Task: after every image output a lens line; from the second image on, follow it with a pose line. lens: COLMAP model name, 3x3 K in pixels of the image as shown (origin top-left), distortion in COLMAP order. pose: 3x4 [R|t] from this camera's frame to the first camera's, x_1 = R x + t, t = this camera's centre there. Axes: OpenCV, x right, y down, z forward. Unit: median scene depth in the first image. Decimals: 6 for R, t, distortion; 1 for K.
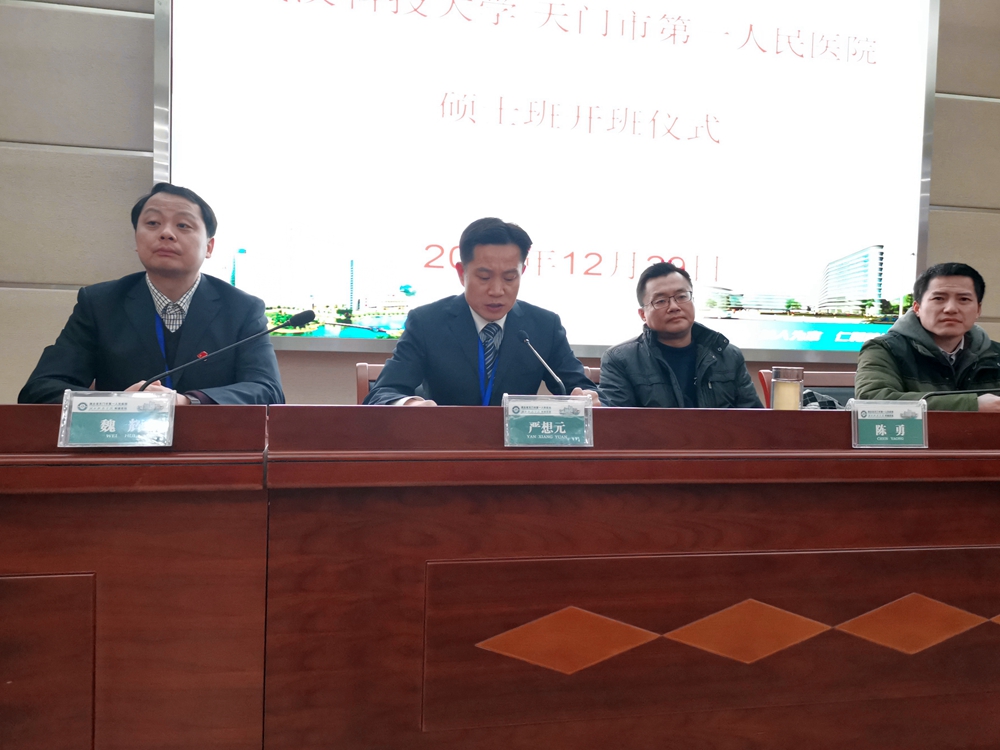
lens RADIAL K [[775.0, 0, 500.0], [0, 775.0, 375.0], [0, 0, 1]] dist [0.062174, -0.078241]
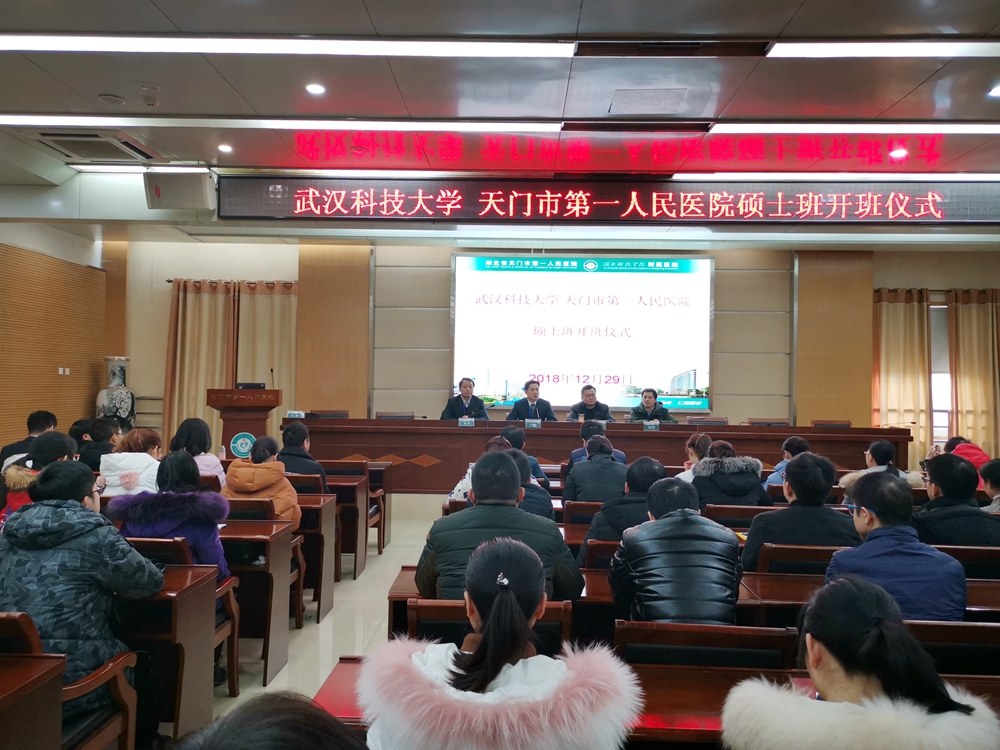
lens RADIAL K [[775.0, 0, 500.0], [0, 775.0, 375.0], [0, 0, 1]] dist [0.062174, -0.078241]
pose [[0.972919, -0.012711, -0.230797, 0.509421], [-0.000736, 0.998312, -0.058081, 0.014646], [0.231146, 0.056678, 0.971267, -2.060974]]
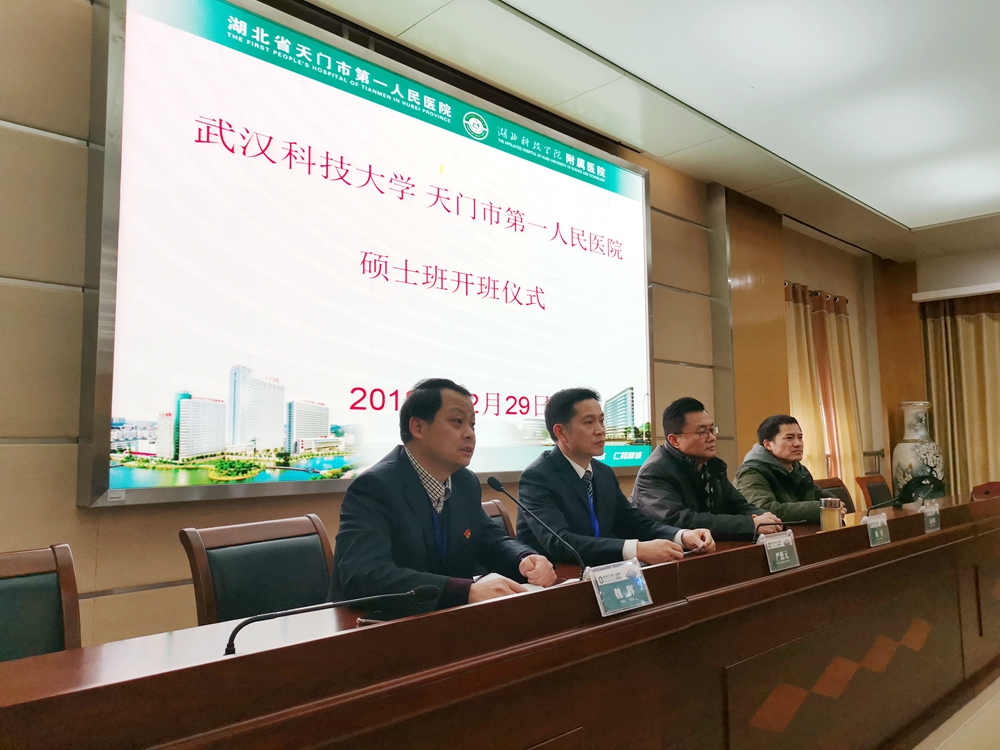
lens RADIAL K [[775.0, 0, 500.0], [0, 775.0, 375.0], [0, 0, 1]] dist [0.062174, -0.078241]
pose [[0.830440, 0.015979, 0.556879, -0.522803], [0.055734, 0.992191, -0.111583, -0.055392], [-0.554313, 0.123700, 0.823064, 0.007597]]
